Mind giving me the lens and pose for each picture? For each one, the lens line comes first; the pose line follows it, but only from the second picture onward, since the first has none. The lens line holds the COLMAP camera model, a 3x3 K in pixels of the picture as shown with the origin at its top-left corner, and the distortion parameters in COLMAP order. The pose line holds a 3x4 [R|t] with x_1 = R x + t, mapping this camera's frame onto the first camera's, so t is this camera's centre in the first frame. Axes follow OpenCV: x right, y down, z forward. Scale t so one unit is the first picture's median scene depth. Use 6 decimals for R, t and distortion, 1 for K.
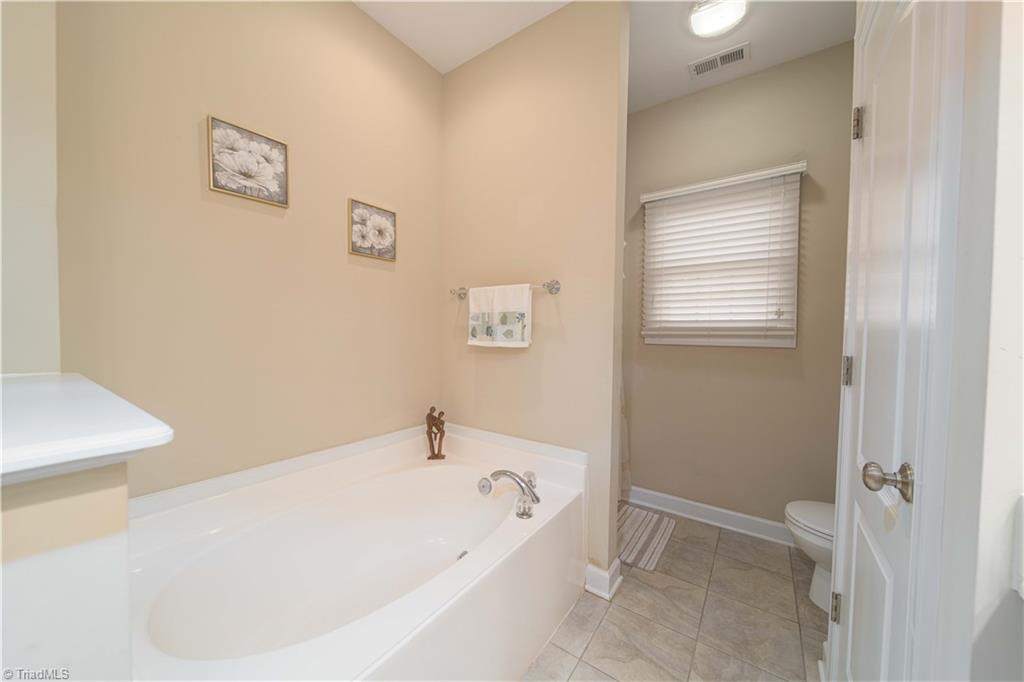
lens RADIAL K [[359.3, 0, 516.1], [0, 359.3, 340.8], [0, 0, 1]] dist [-0.000275, -0.001677]
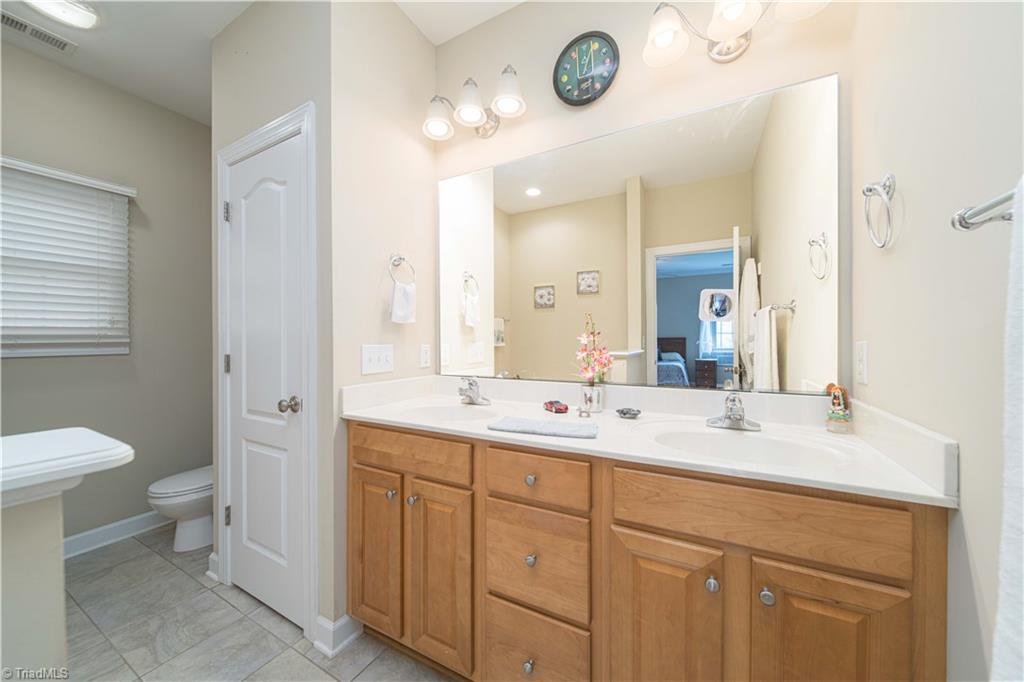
lens RADIAL K [[359.3, 0, 516.1], [0, 359.3, 340.8], [0, 0, 1]] dist [-0.000275, -0.001677]
pose [[-0.102435, -0.019032, 0.994558, -0.435248], [0.031136, 0.999266, 0.022329, -0.008016], [-0.994252, 0.033254, -0.101767, -0.066085]]
